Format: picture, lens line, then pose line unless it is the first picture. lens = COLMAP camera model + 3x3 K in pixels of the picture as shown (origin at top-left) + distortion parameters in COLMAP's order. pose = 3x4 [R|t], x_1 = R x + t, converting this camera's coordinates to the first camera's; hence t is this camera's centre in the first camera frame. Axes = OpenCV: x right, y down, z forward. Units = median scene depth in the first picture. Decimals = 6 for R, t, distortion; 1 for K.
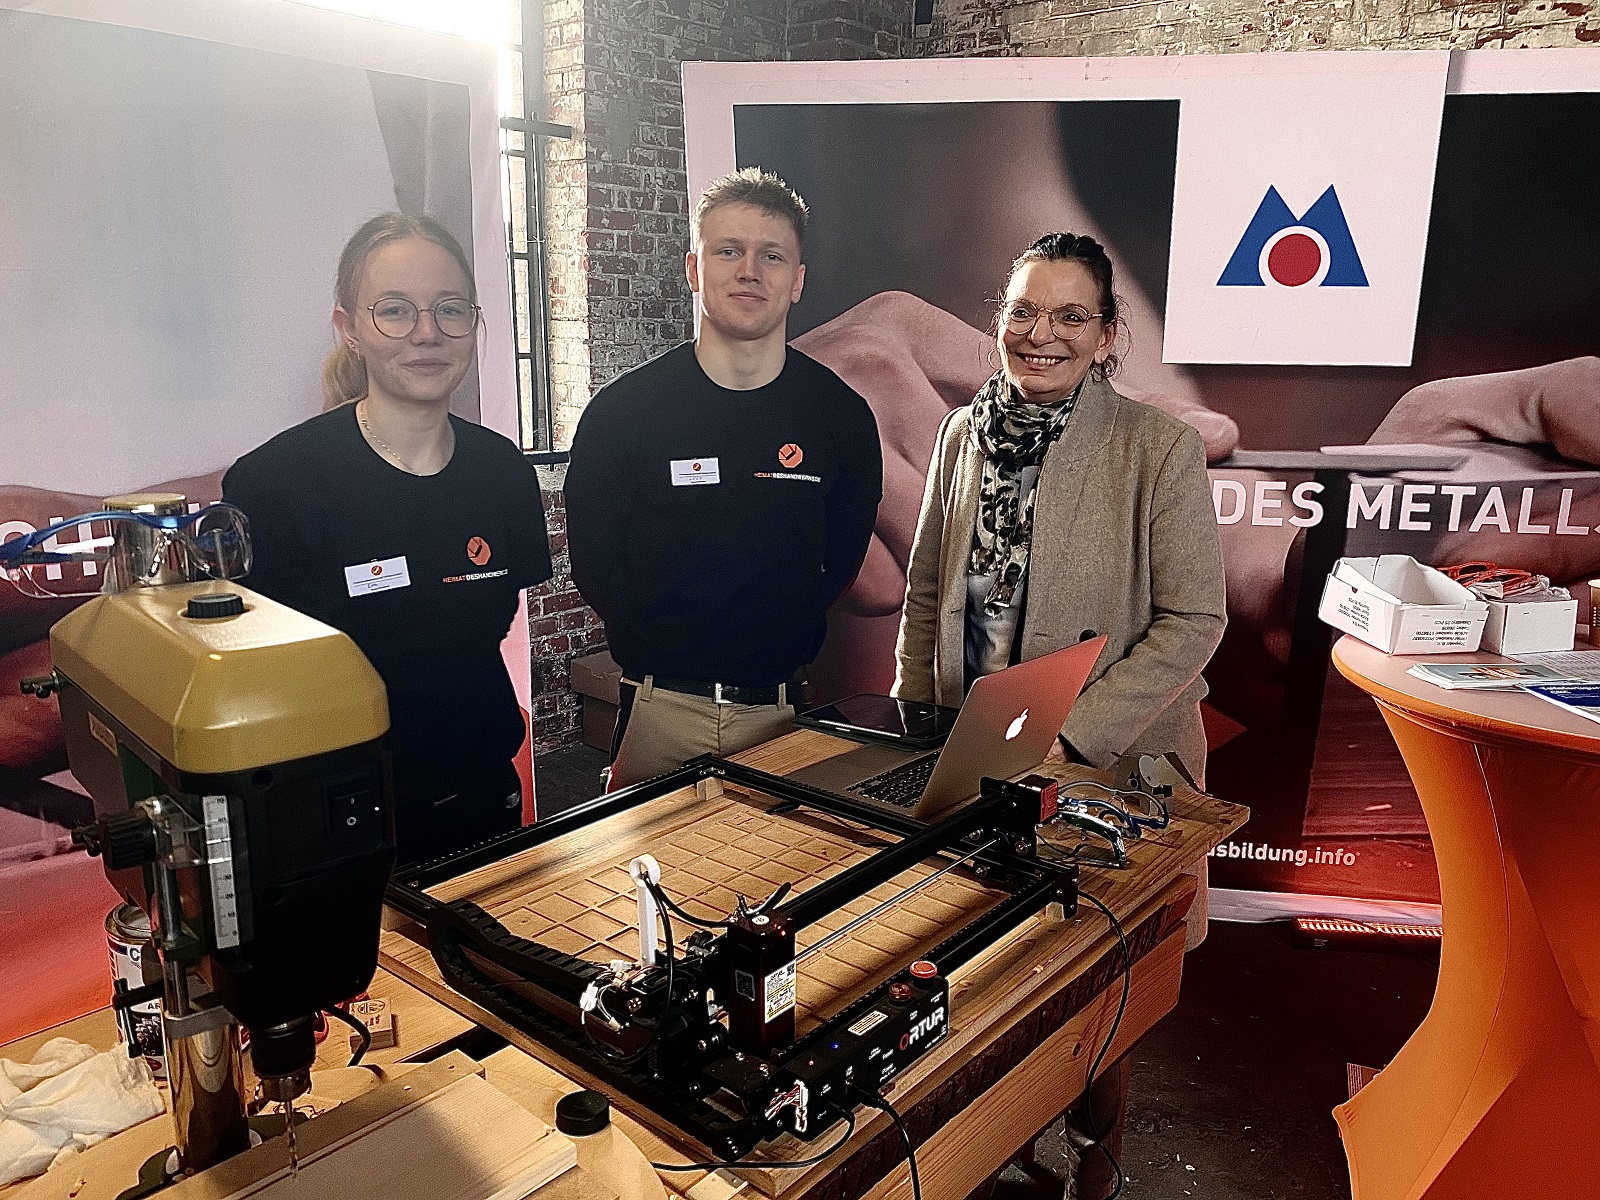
lens RADIAL K [[1218.3, 0, 800.0], [0, 1218.3, 600.0], [0, 0, 1]] dist [0.007772, -0.001608]
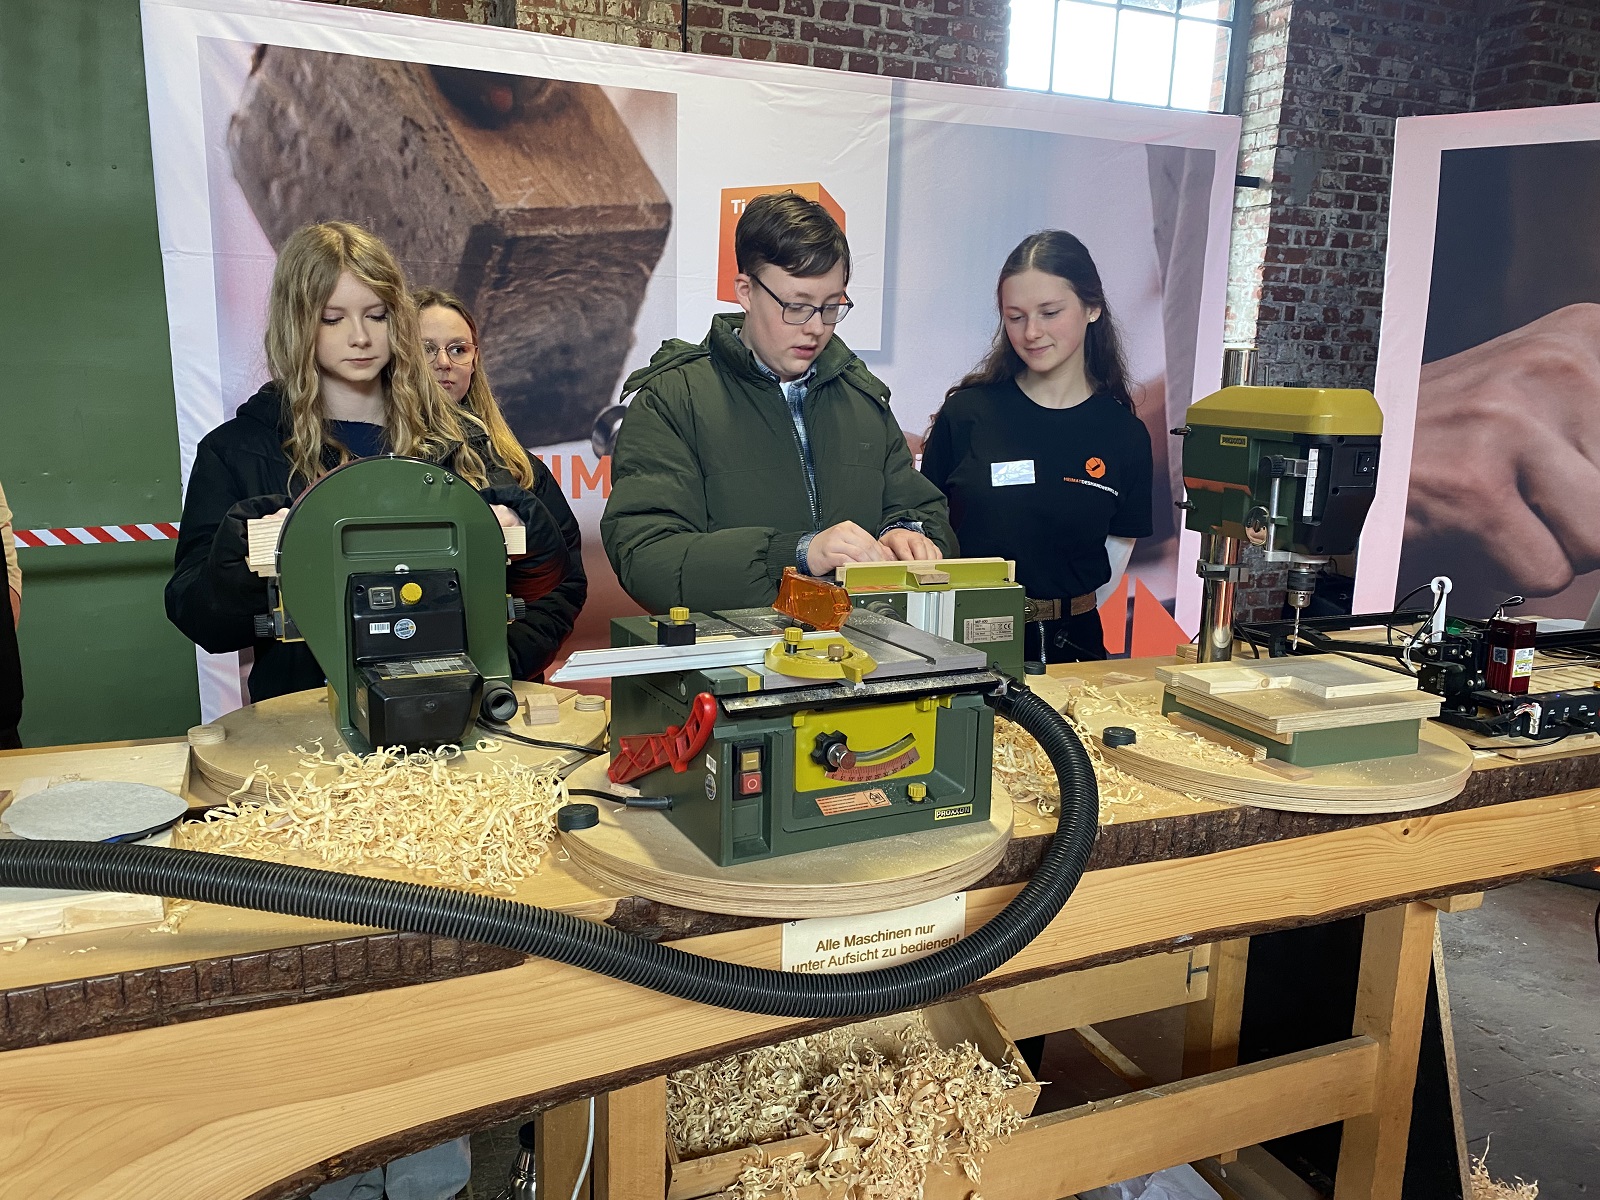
lens RADIAL K [[1221.5, 0, 792.7], [0, 1221.5, 598.1], [0, 0, 1]] dist [0.009789, -0.002791]
pose [[0.896986, 0.093360, -0.432088, -0.069423], [-0.111786, 0.993580, -0.017380, 0.129139], [0.427692, 0.063891, 0.901664, -0.347263]]
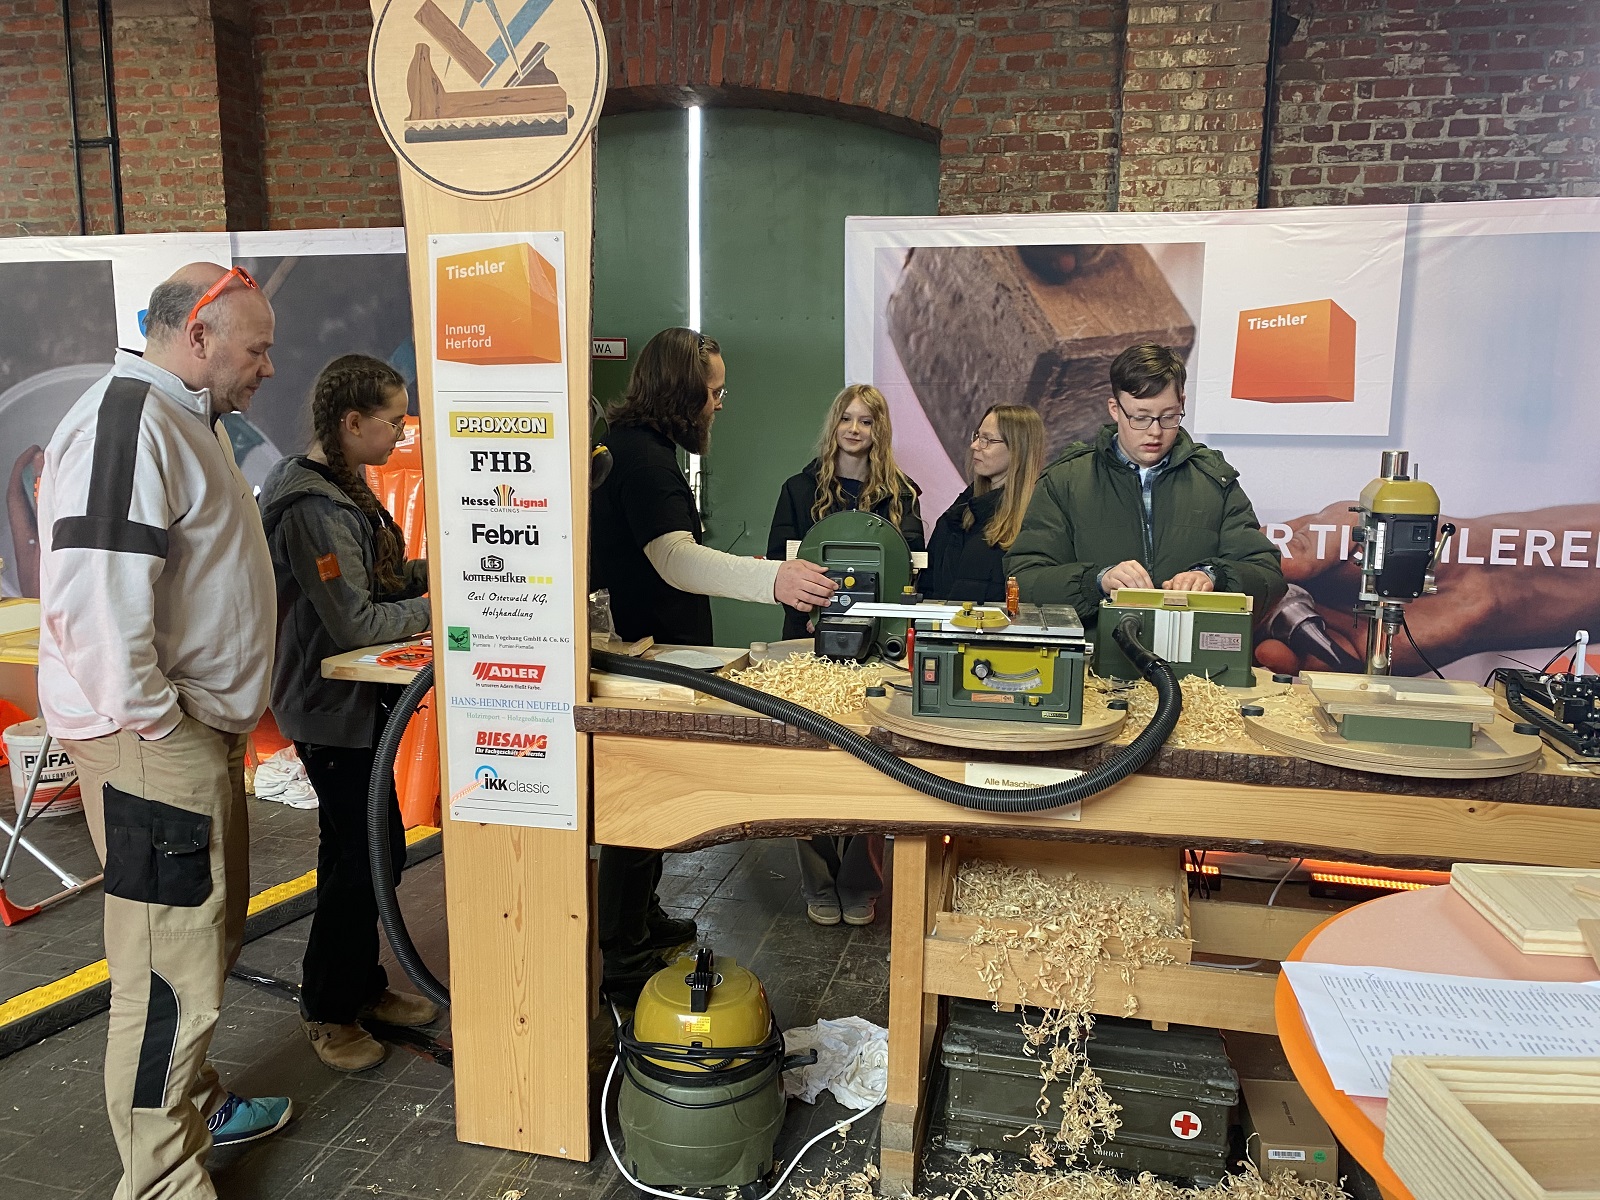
lens RADIAL K [[1209.4, 0, 807.7], [0, 1209.4, 602.7], [0, 0, 1]] dist [0.030432, -0.025280]
pose [[0.477370, 0.126295, -0.869579, 0.382970], [-0.201616, 0.978958, 0.031500, 0.128281], [0.855260, 0.160284, 0.492788, -0.451478]]
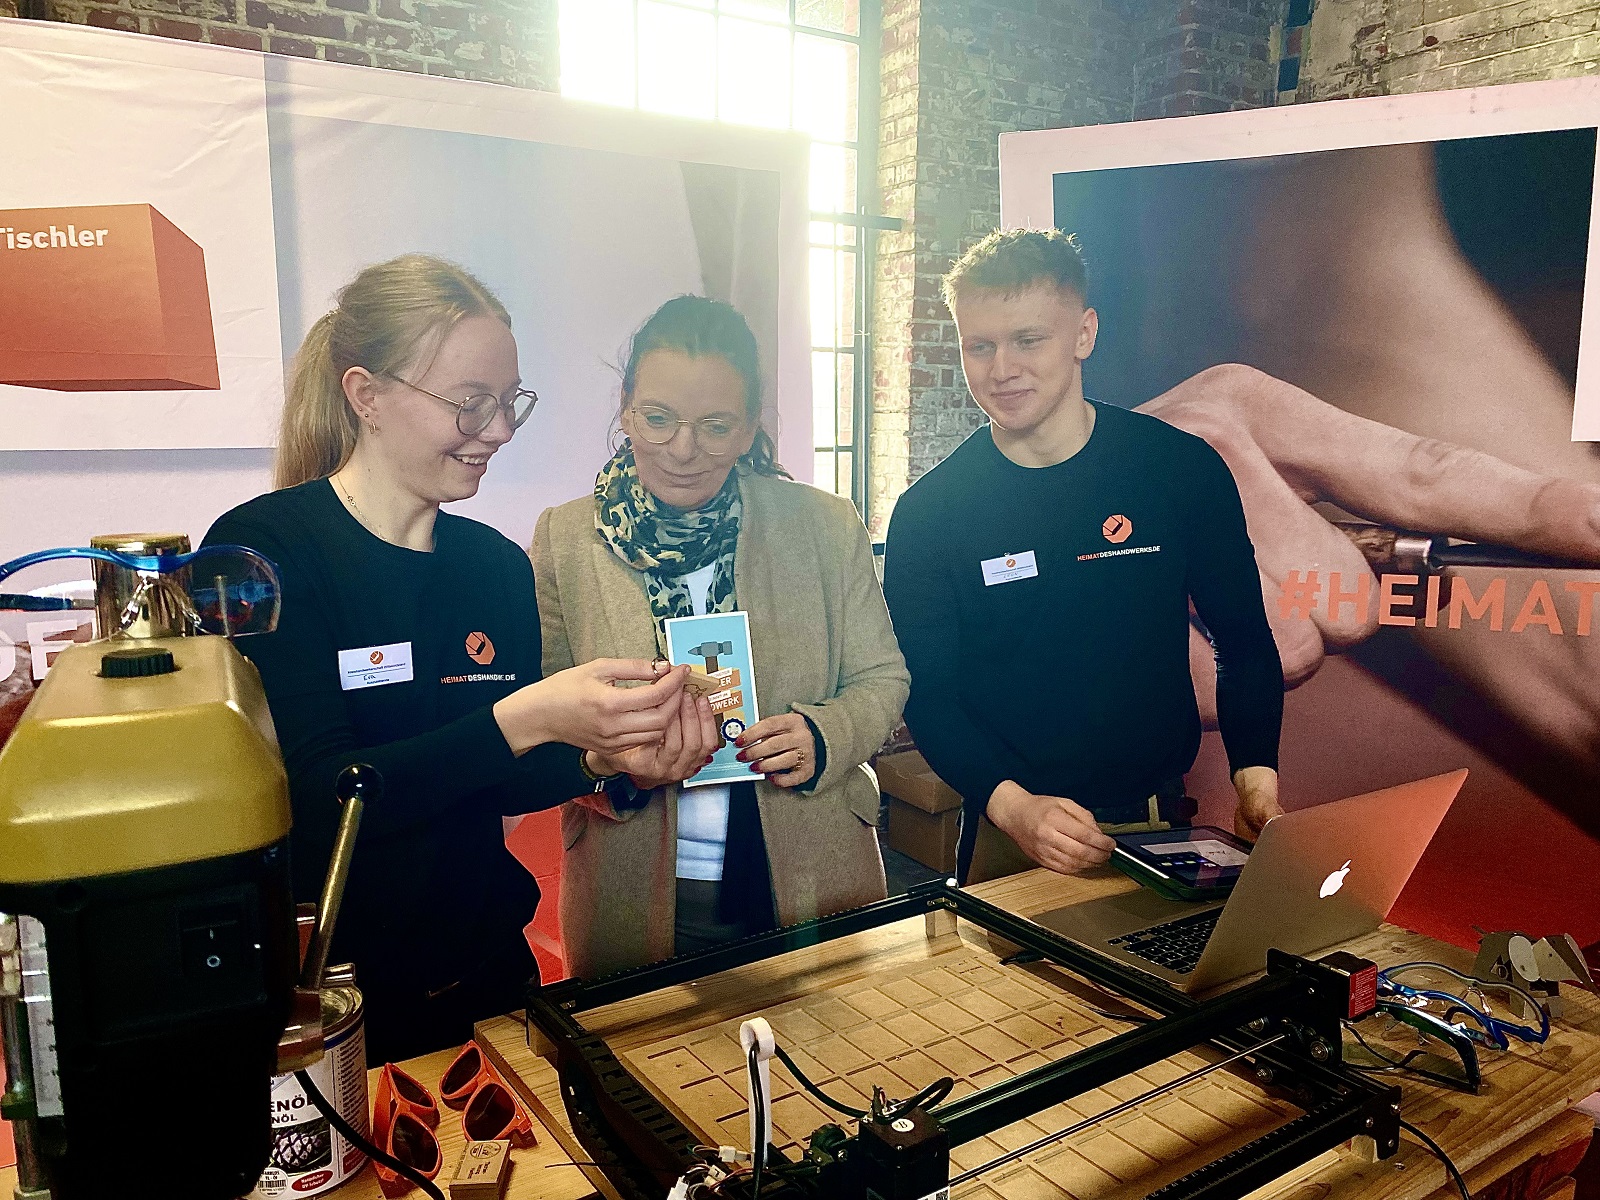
lens RADIAL K [[1227.8, 0, 808.5], [0, 1227.8, 617.7], [0, 0, 1]] dist [0.004036, -0.003719]
pose [[0.961041, 0.030331, -0.274736, 0.036369], [-0.049646, 0.996738, -0.063622, 0.000985], [0.271911, 0.074783, 0.959412, 0.078969]]
